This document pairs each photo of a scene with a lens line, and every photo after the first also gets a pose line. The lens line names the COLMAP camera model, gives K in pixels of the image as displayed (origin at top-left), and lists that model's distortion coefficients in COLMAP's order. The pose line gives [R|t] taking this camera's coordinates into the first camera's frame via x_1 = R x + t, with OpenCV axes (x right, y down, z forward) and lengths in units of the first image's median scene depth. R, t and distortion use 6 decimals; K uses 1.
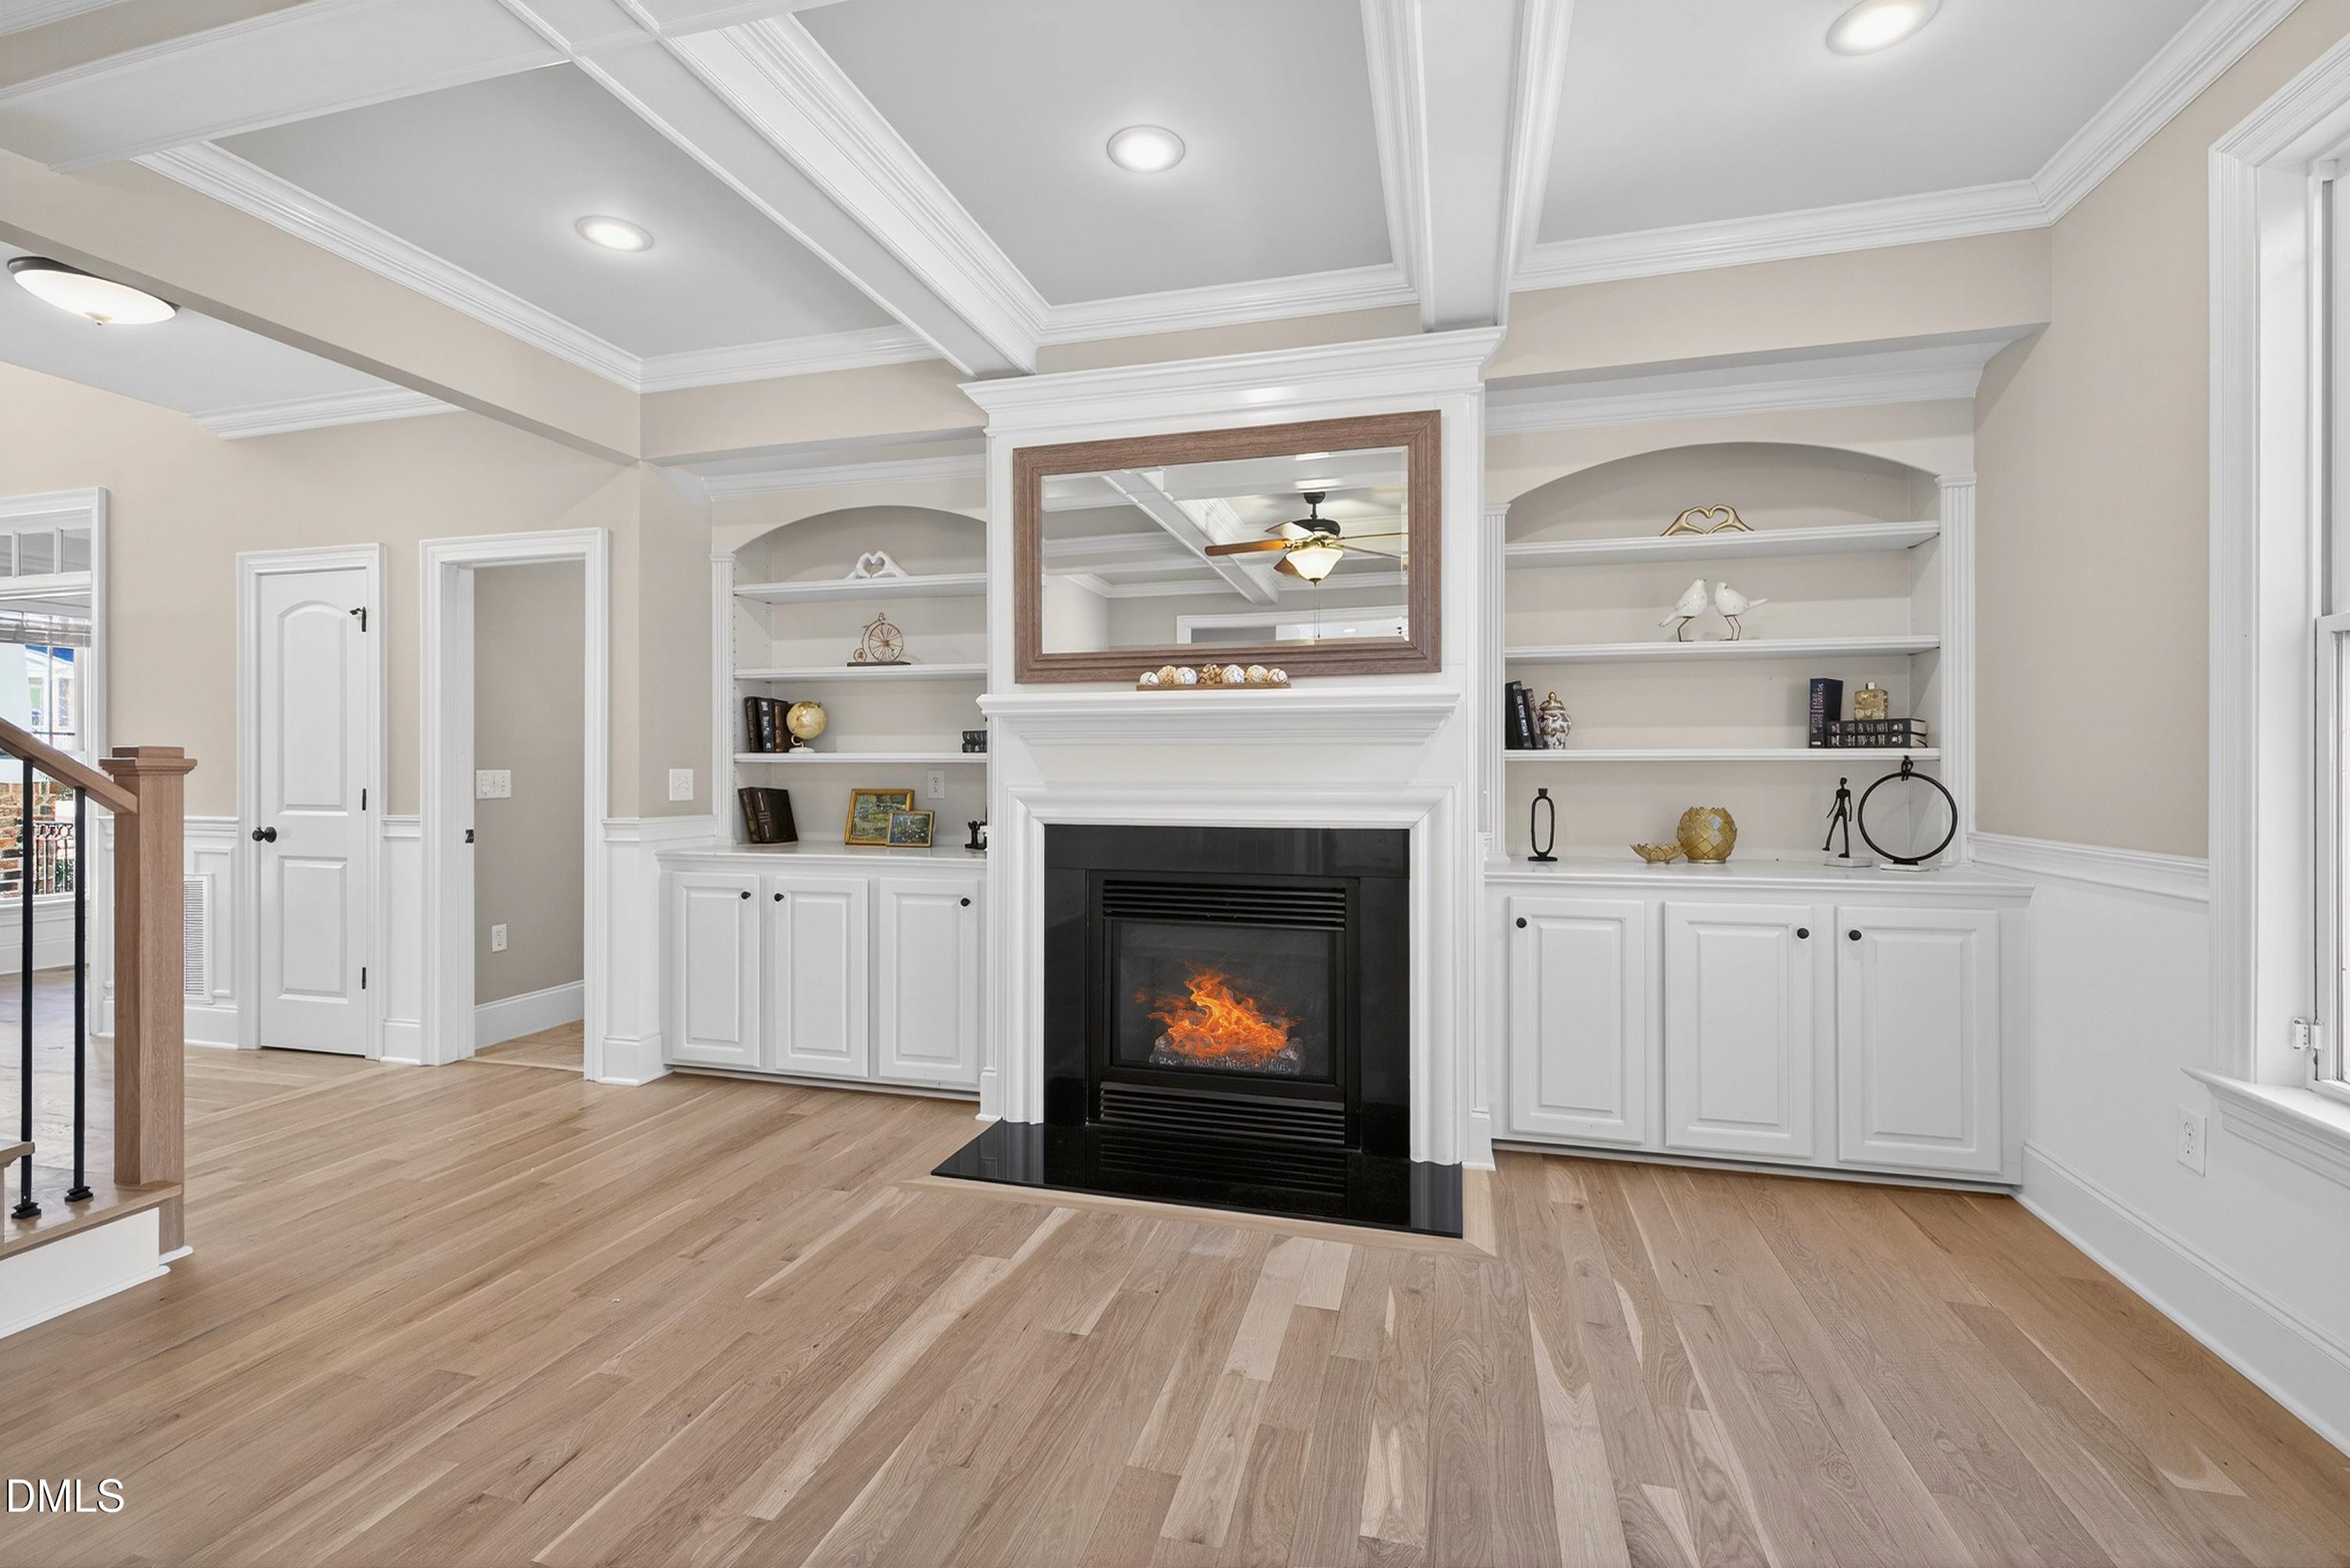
lens RADIAL K [[1026.0, 0, 1177.0], [0, 1026.0, 769.7], [0, 0, 1]] dist [0.000340, -0.000216]
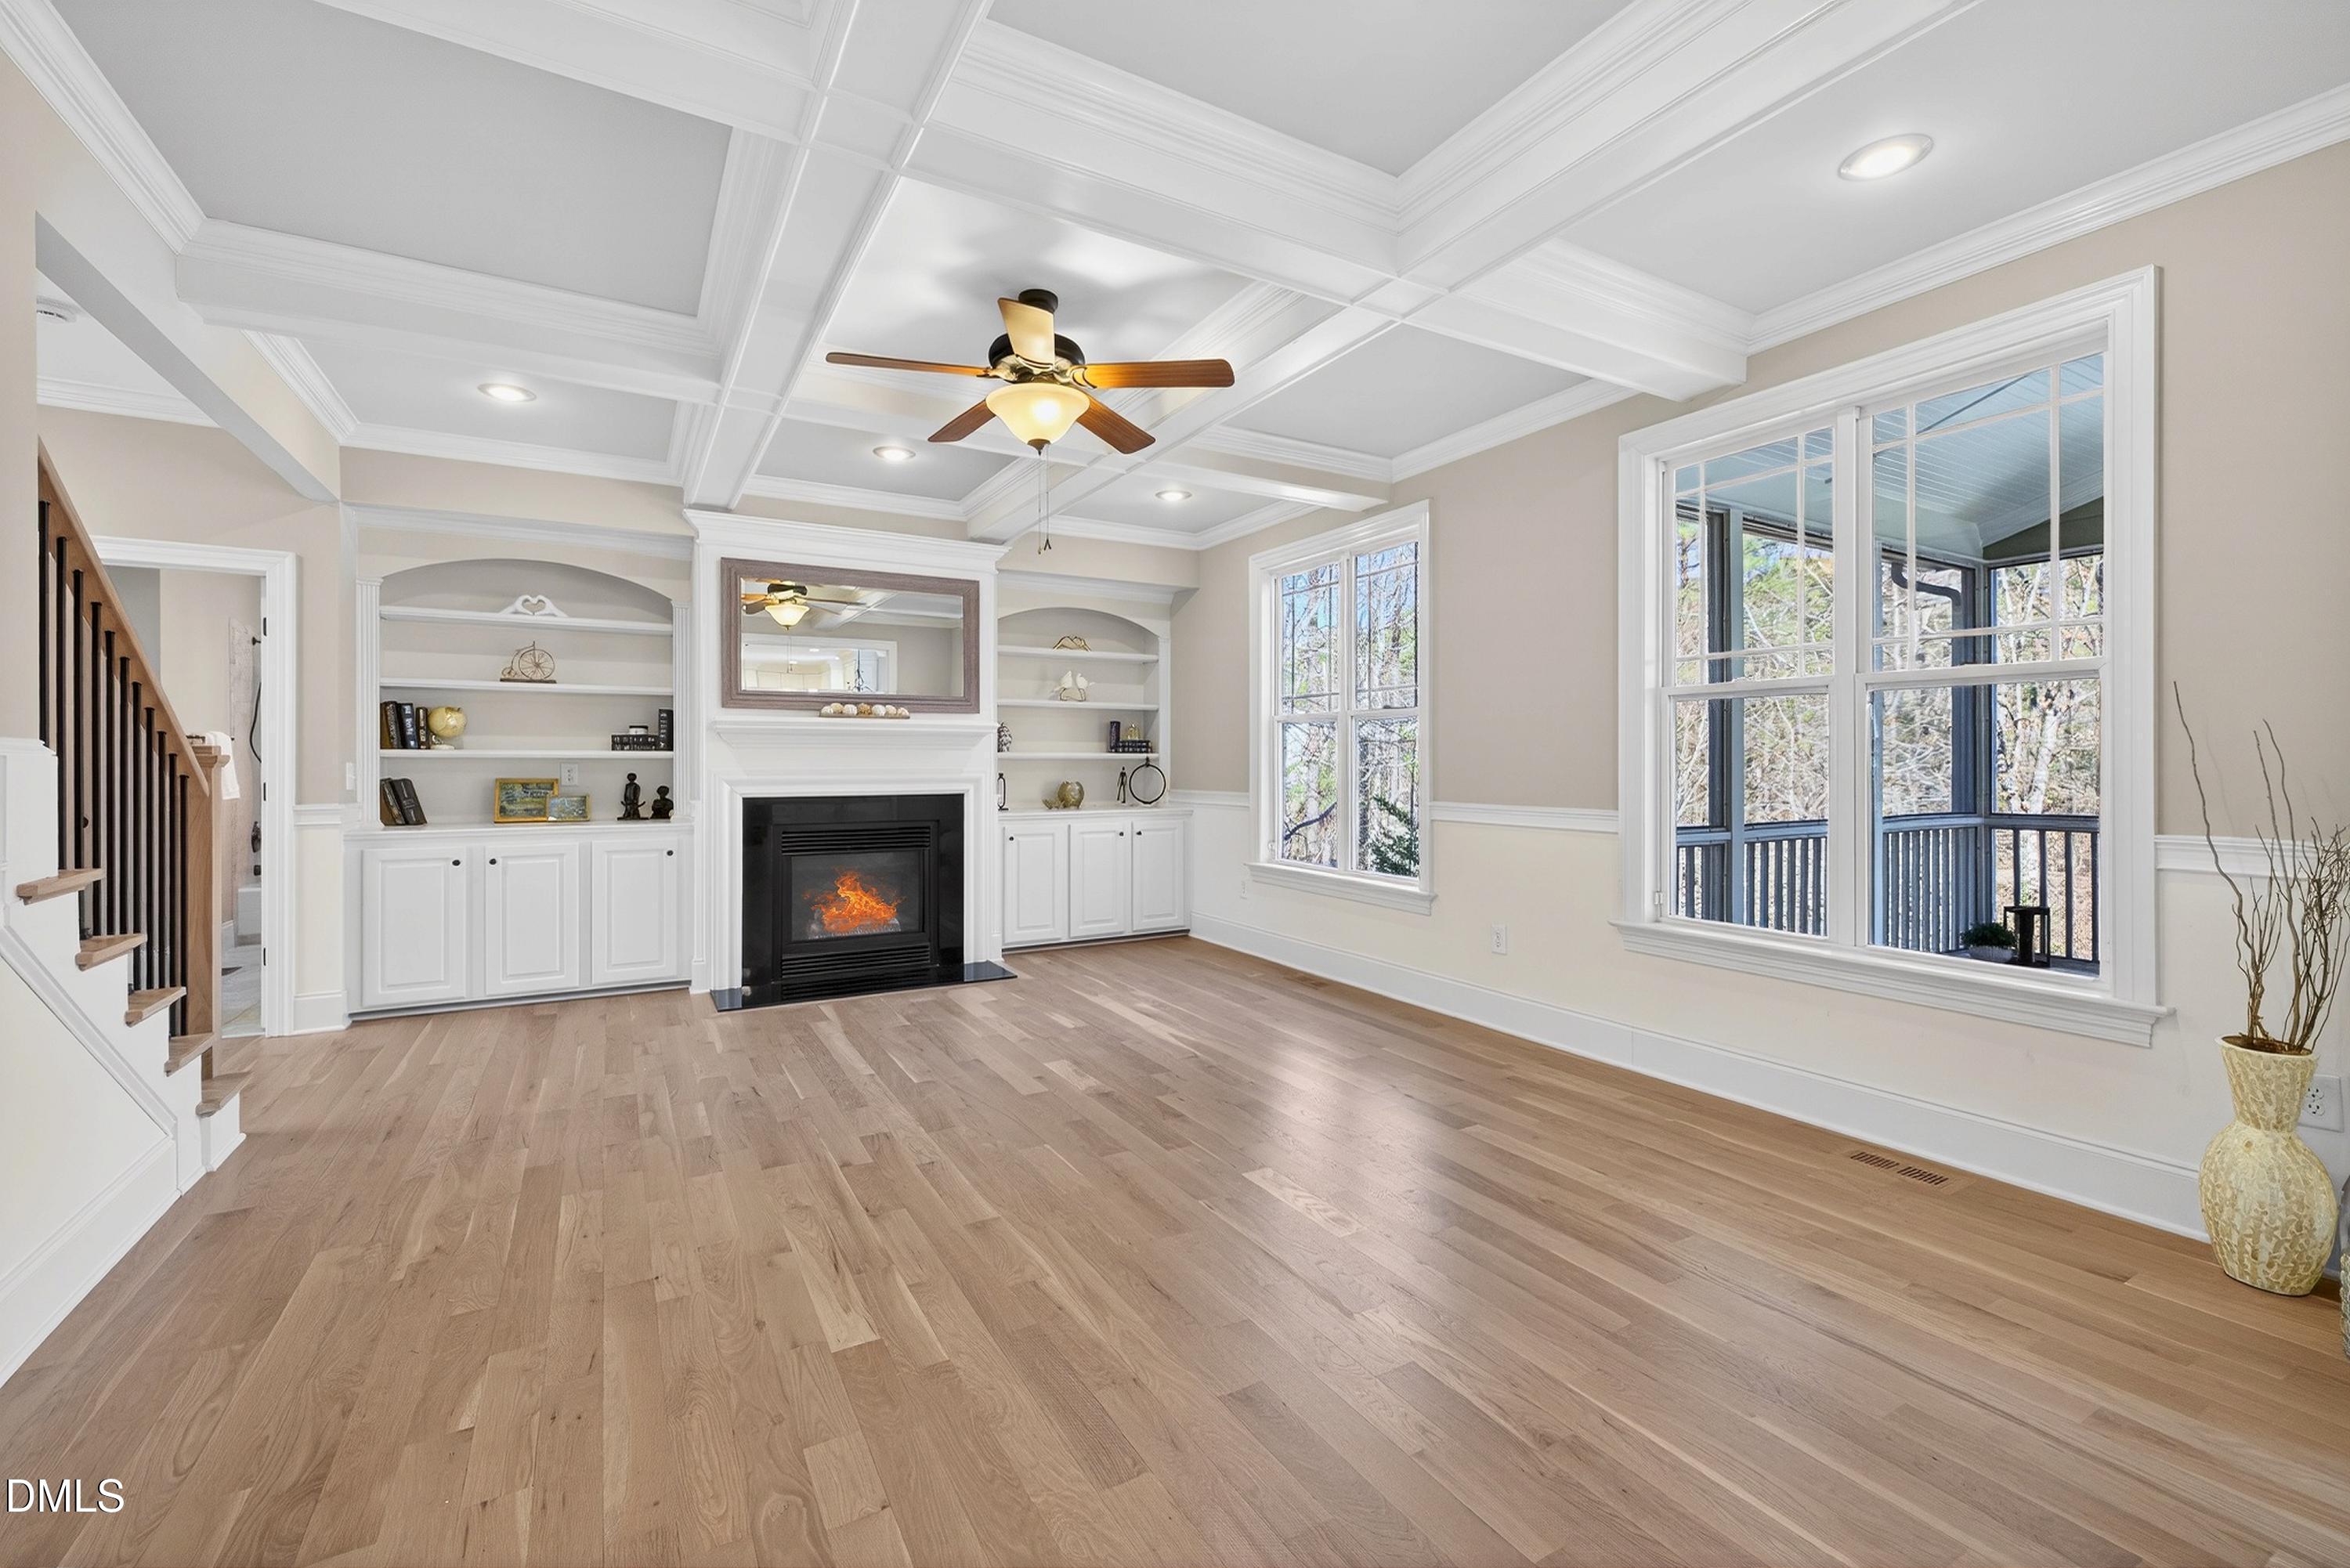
lens RADIAL K [[980.6, 0, 1175.1], [0, 980.6, 764.2], [0, 0, 1]] dist [0.001461, 0.000285]
pose [[0.705823, -0.001277, 0.708387, -0.737035], [0.001095, 0.999999, 0.000712, 0.001496], [-0.708387, 0.000274, 0.705824, -0.545006]]
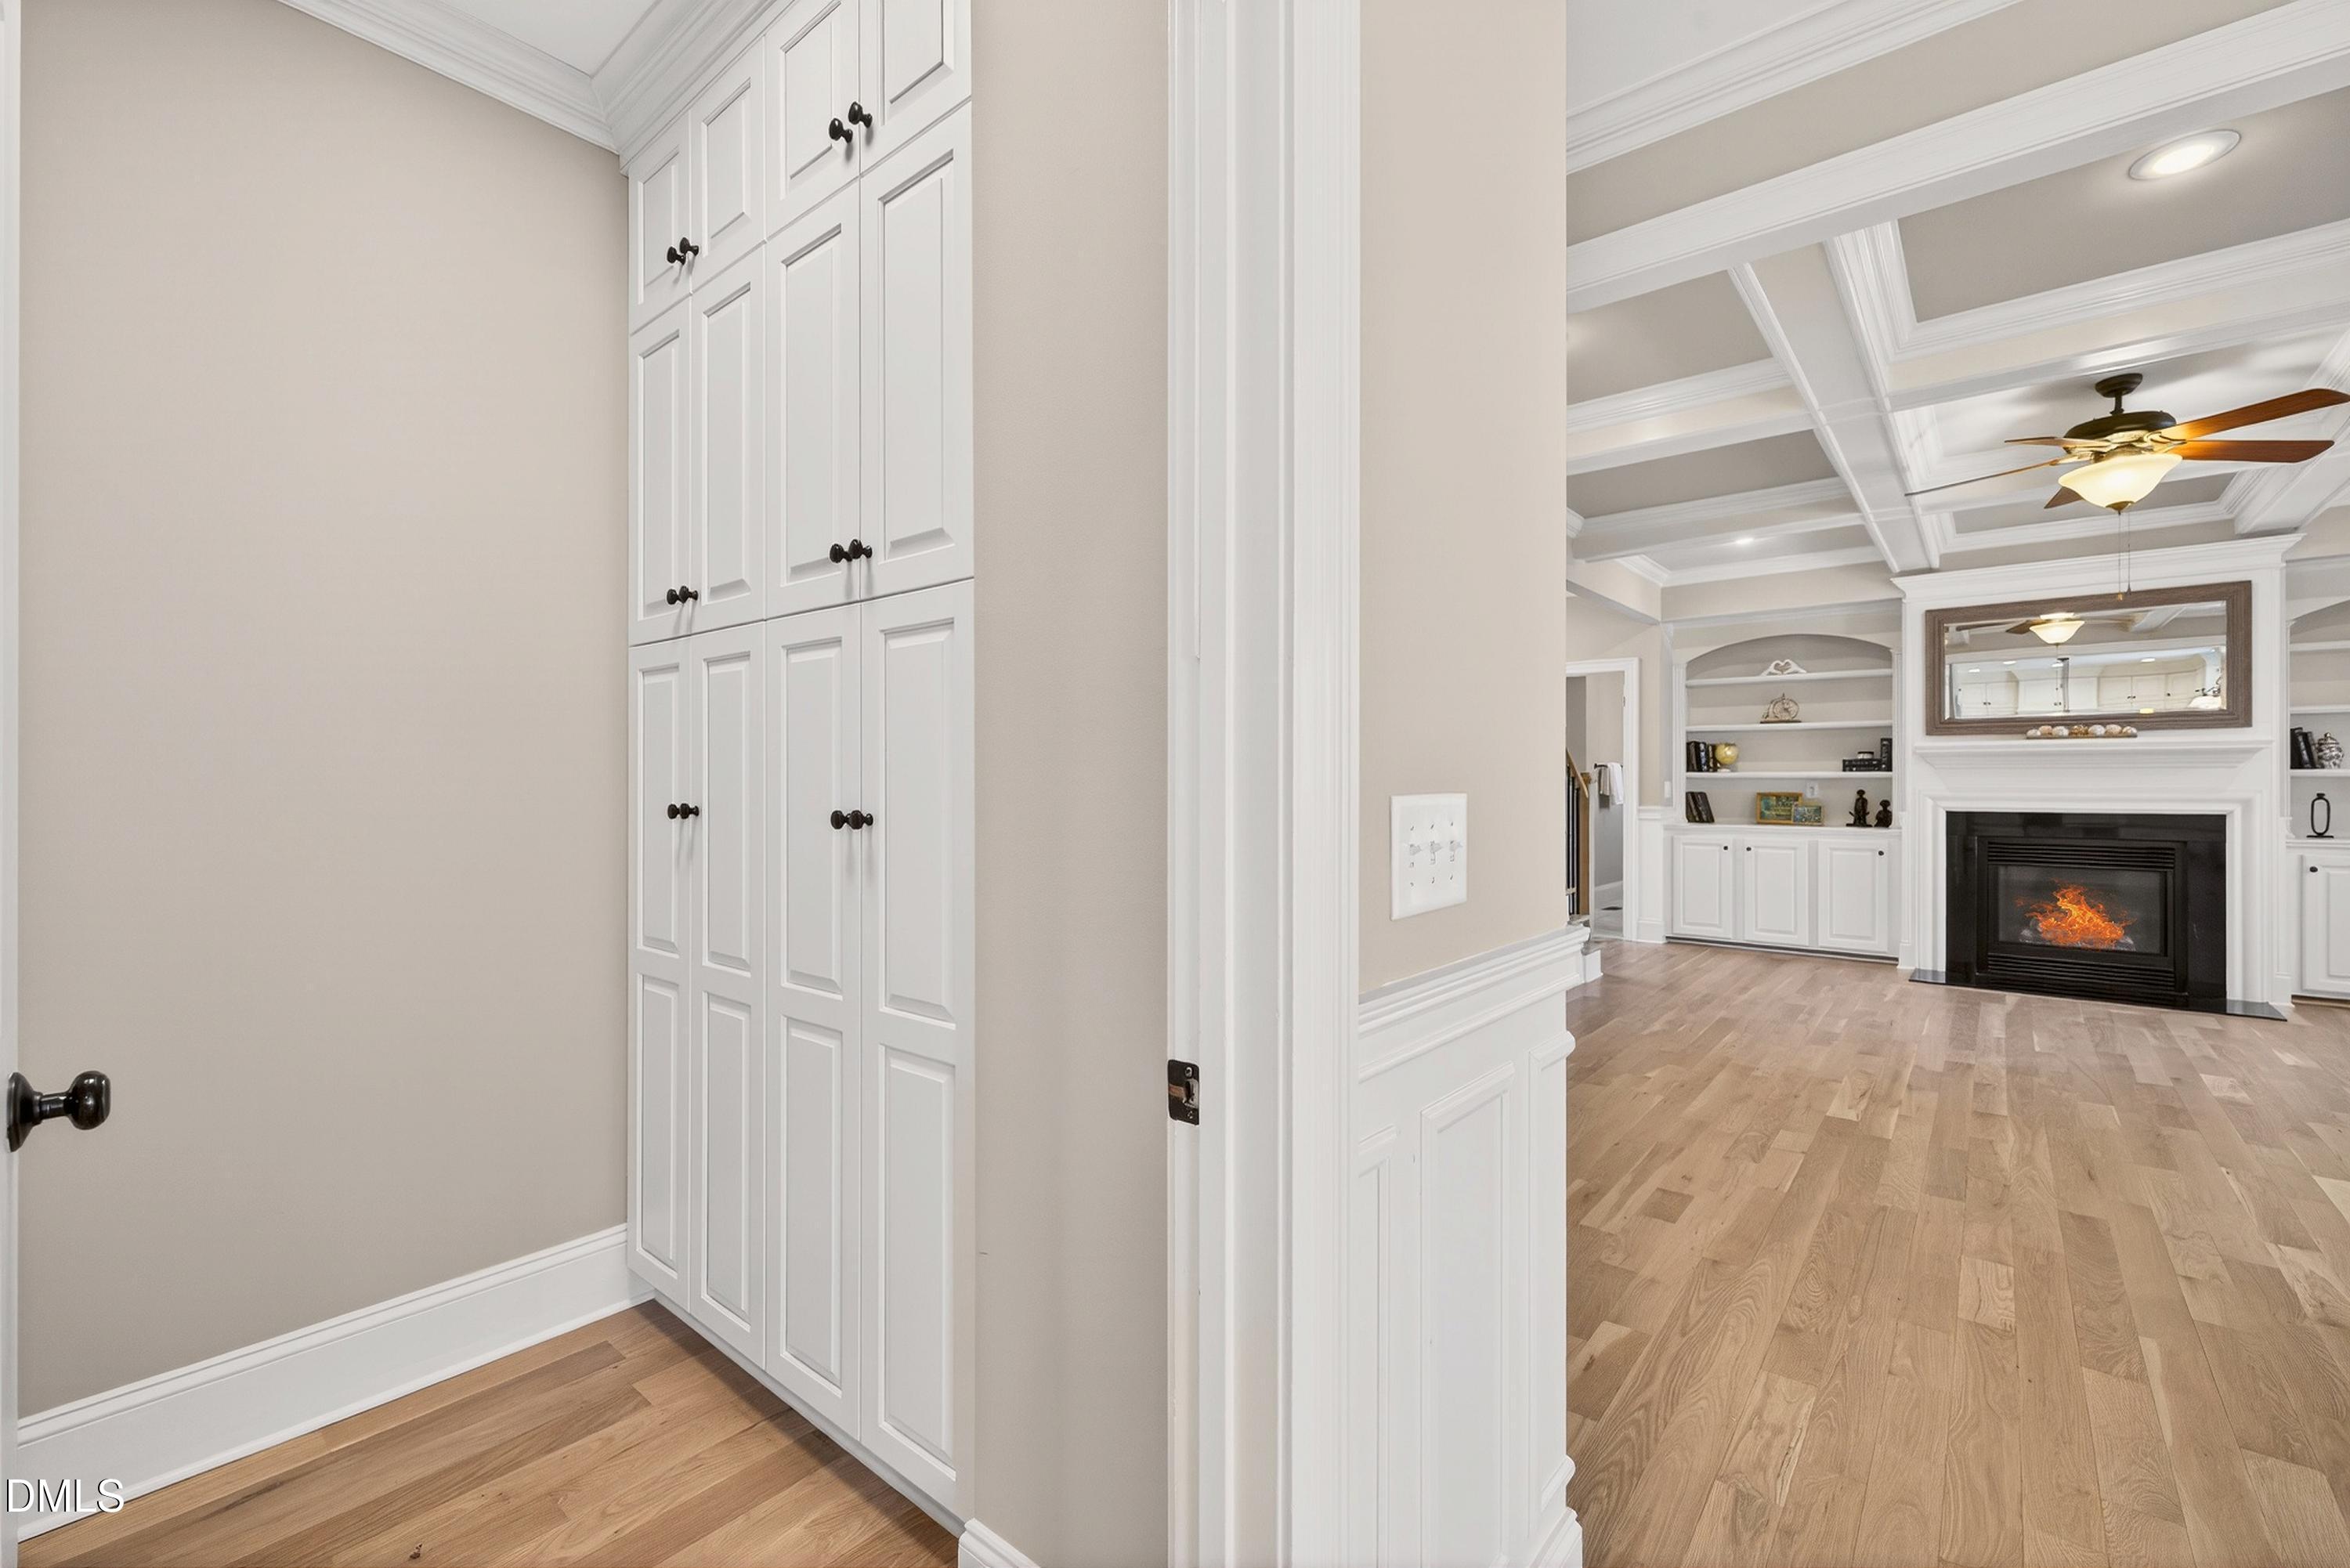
lens RADIAL K [[983.9, 0, 1175.0], [0, 983.9, 784.0], [0, 0, 1]] dist [0.002944, 0.000385]
pose [[0.906053, 0.001288, -0.423163, -0.647179], [-0.001043, 0.999999, 0.000812, 0.004938], [0.423164, -0.000294, 0.906053, -1.226407]]
